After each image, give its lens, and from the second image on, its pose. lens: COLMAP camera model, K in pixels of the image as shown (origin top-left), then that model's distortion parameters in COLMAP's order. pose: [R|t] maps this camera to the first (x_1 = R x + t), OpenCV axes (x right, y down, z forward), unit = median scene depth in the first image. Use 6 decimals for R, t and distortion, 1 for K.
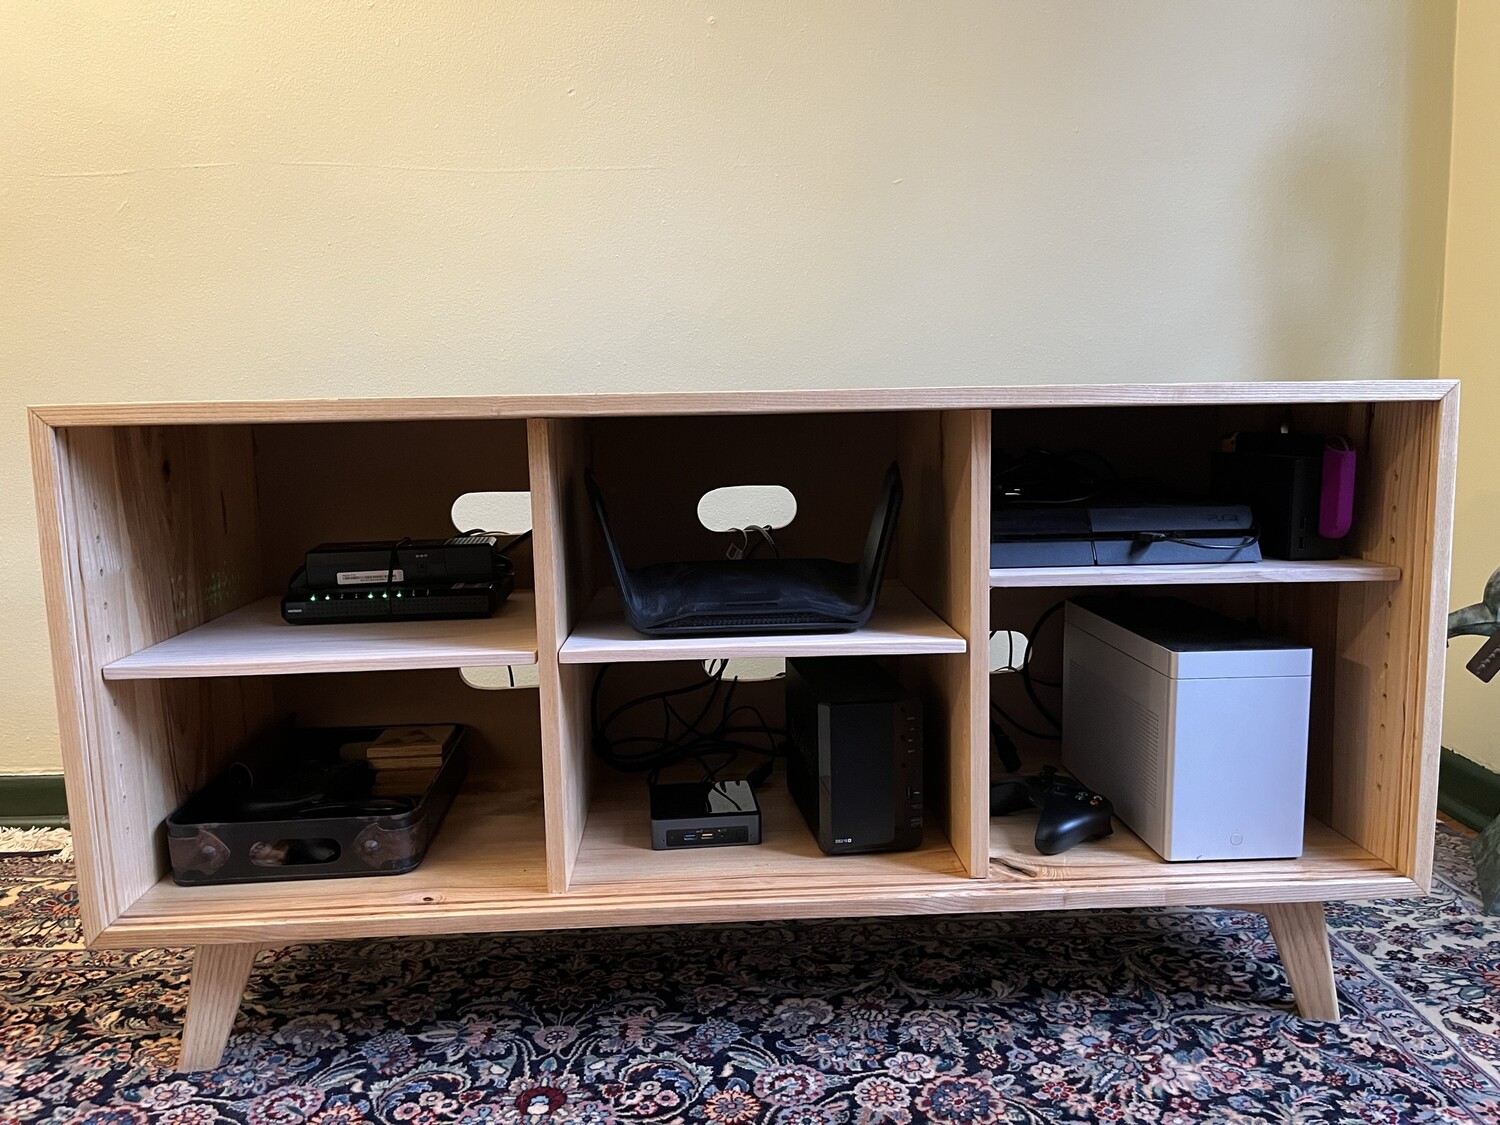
lens RADIAL K [[1135.5, 0, 750.0], [0, 1135.5, 562.5], [0, 0, 1]] dist [0.067874, -0.093126]
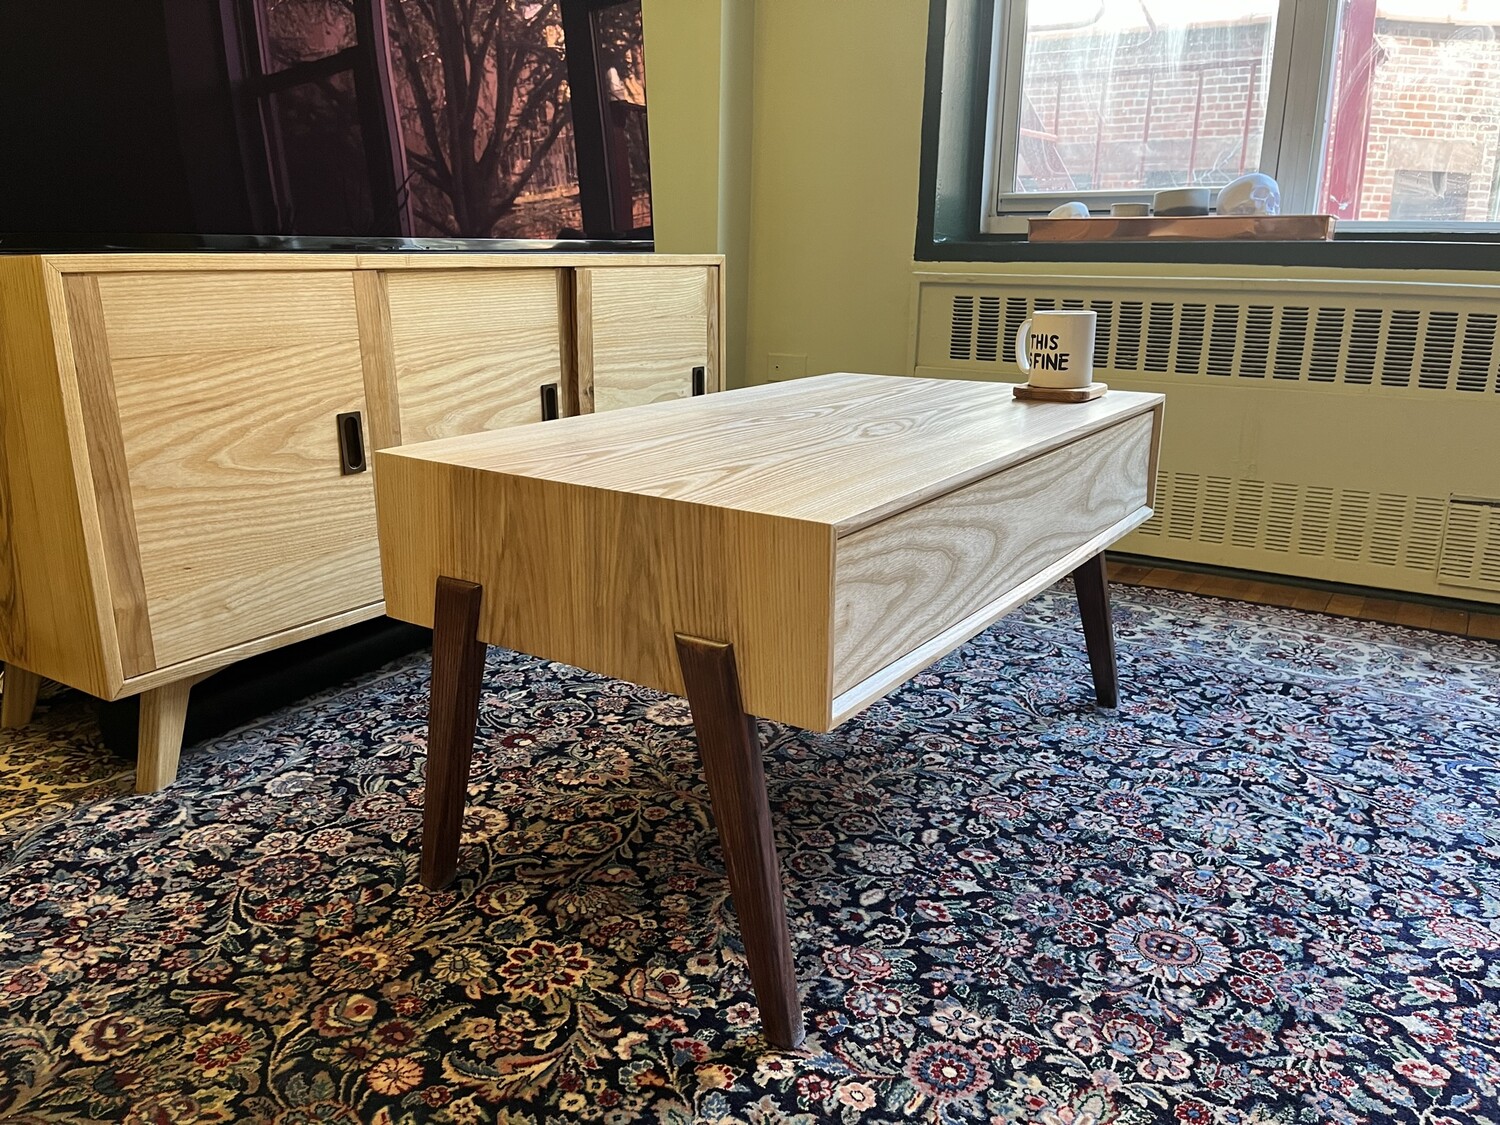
lens RADIAL K [[1135.5, 0, 750.0], [0, 1135.5, 562.5], [0, 0, 1]] dist [0.067874, -0.093126]
pose [[0.573654, -0.196353, 0.795215, -1.090391], [0.086631, 0.979941, 0.179471, 0.000368], [-0.814504, -0.034064, 0.579157, -0.093438]]
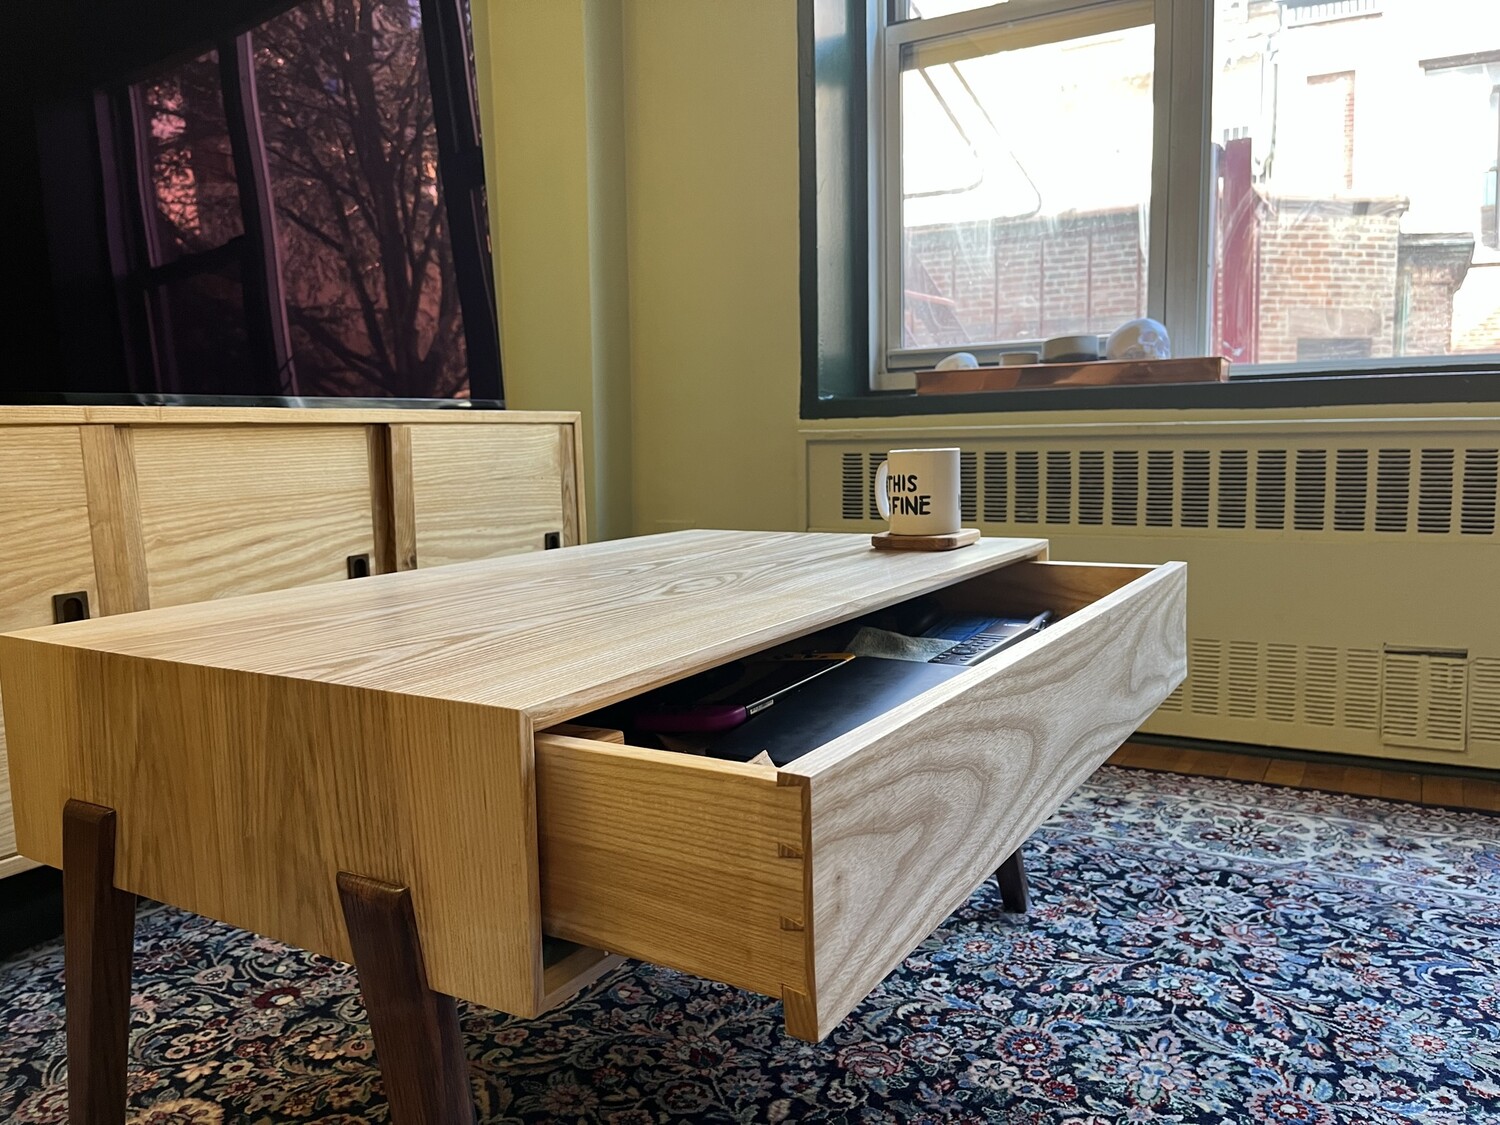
lens RADIAL K [[1141.9, 0, 750.0], [0, 1141.9, 562.5], [0, 0, 1]] dist [0.092050, -0.130467]
pose [[0.532479, -0.089730, 0.841674, -0.843127], [0.119463, 0.992379, 0.030219, 0.044583], [-0.837971, 0.084457, 0.539140, -0.083627]]
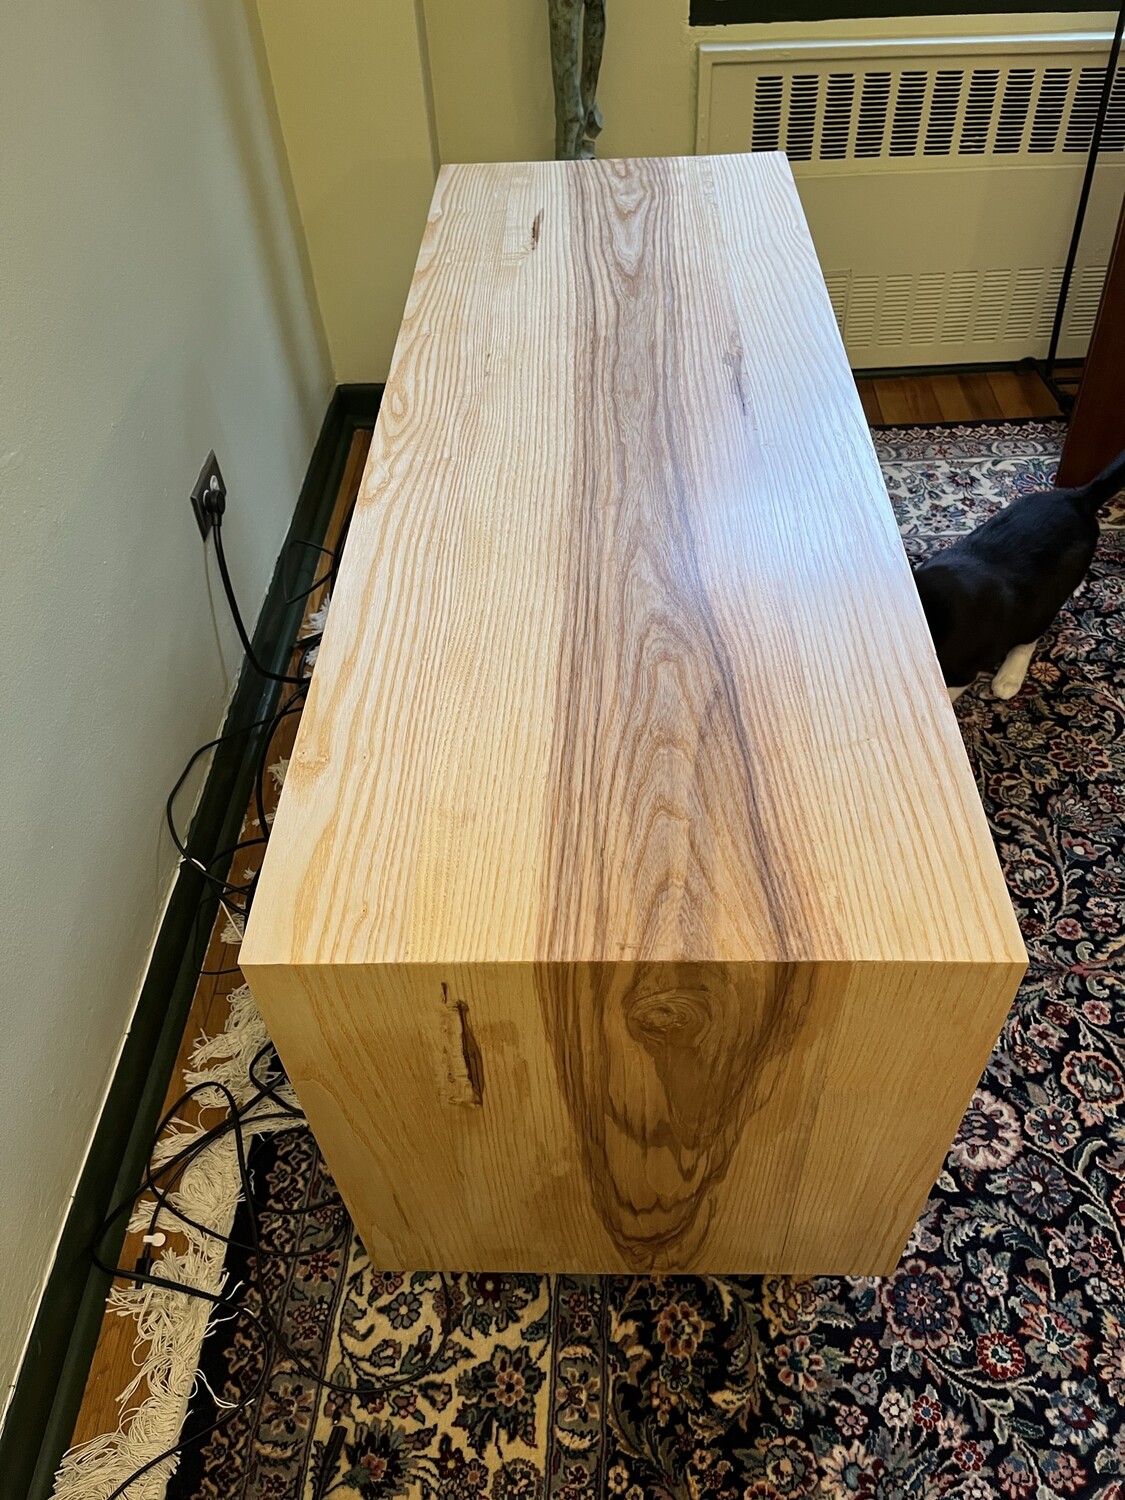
lens RADIAL K [[1141.9, 0, 562.5], [0, 1141.9, 750.0], [0, 0, 1]] dist [0.092050, -0.130467]
pose [[0.069771, -0.707690, 0.703070, -0.918008], [0.169847, 0.702924, 0.690688, -0.649232], [-0.982997, 0.071225, 0.169243, 1.024073]]
